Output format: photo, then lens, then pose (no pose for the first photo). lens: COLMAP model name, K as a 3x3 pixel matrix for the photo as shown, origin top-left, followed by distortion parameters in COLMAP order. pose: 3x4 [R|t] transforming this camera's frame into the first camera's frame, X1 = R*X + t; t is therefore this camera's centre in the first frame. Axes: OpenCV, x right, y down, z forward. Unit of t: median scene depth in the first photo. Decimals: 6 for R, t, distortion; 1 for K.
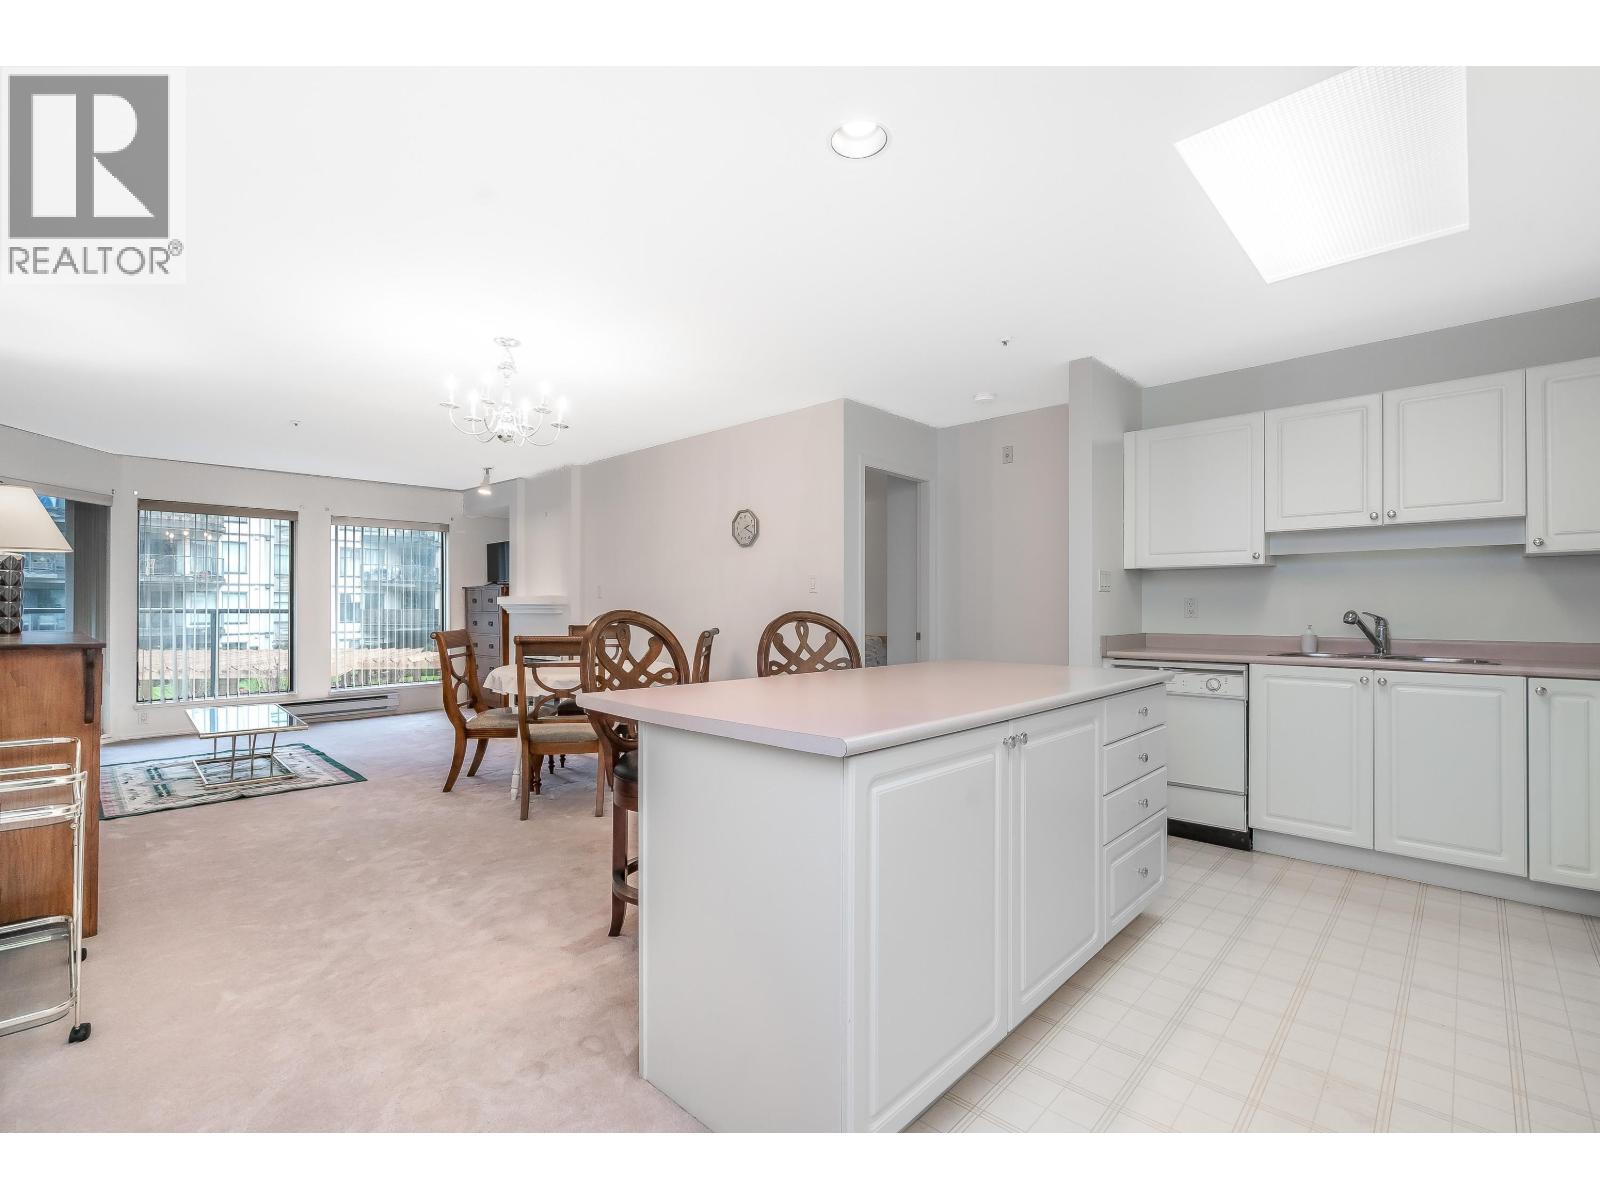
lens RADIAL K [[723.0, 0, 800.0], [0, 723.0, 600.0], [0, 0, 1]] dist [-0.001670, -0.000103]
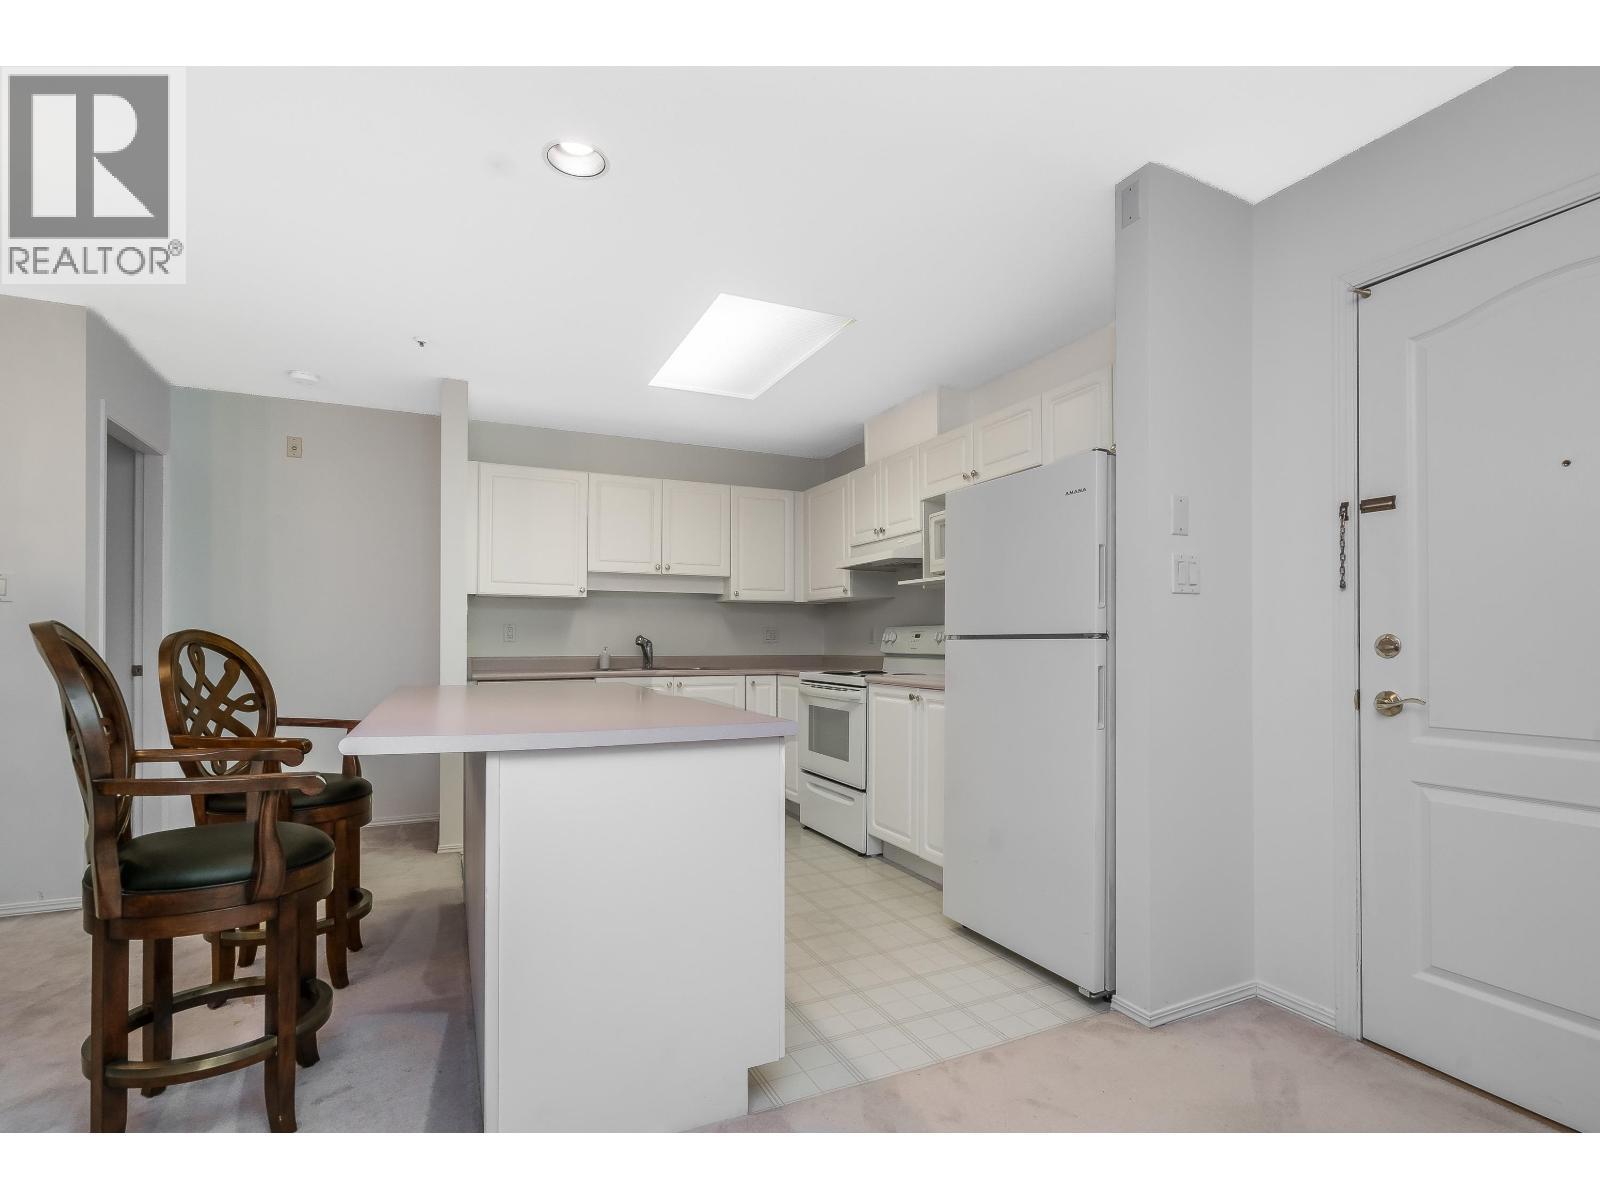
lens RADIAL K [[754.5, 0, 830.6], [0, 754.5, 639.1], [0, 0, 1]] dist [-0.028770, -0.000255]
pose [[0.346051, 0.003923, 0.938208, -0.441122], [-0.012270, 0.999925, 0.000345, 0.016897], [-0.938136, -0.011631, 0.346073, 0.185470]]
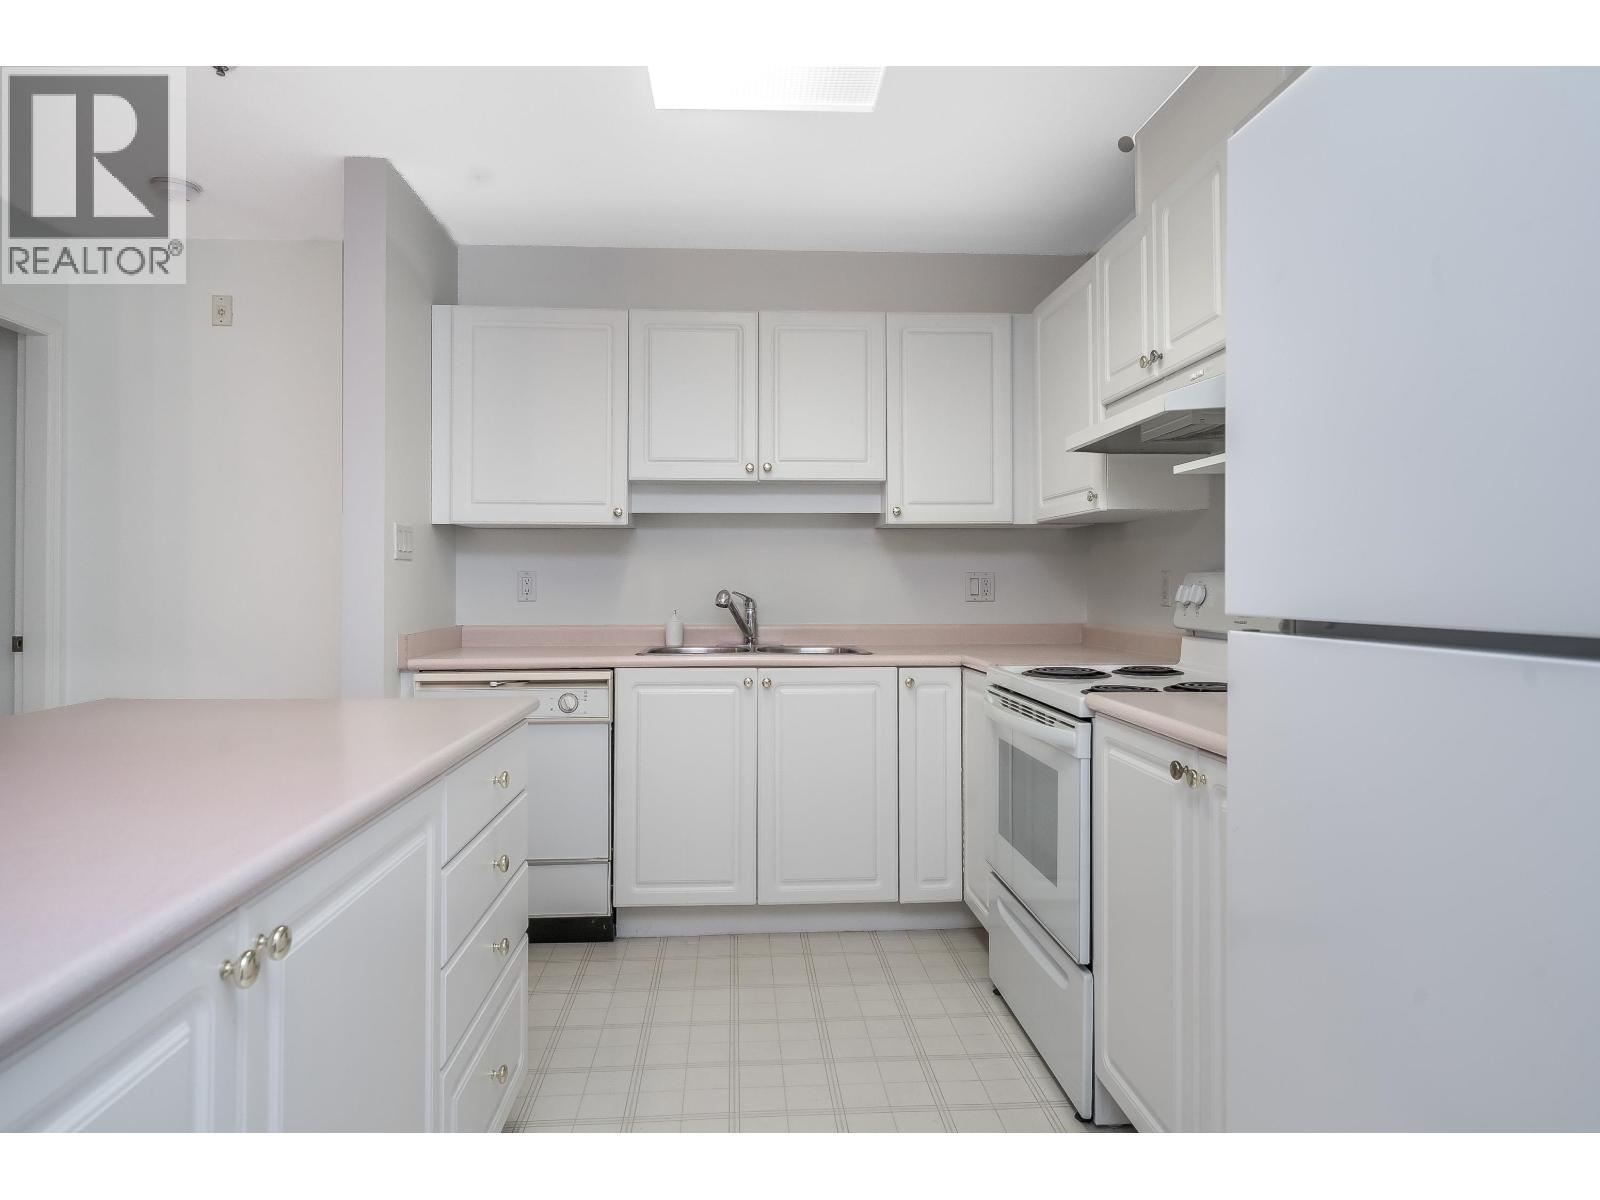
lens RADIAL K [[978.5, 0, 795.3], [0, 978.5, 575.6], [0, 0, 1]] dist [0.009208, 0.000817]
pose [[0.686549, 0.004554, 0.727070, 0.062757], [-0.007204, 0.999974, 0.000539, -0.001651], [-0.727048, -0.005608, 0.686564, 0.238358]]
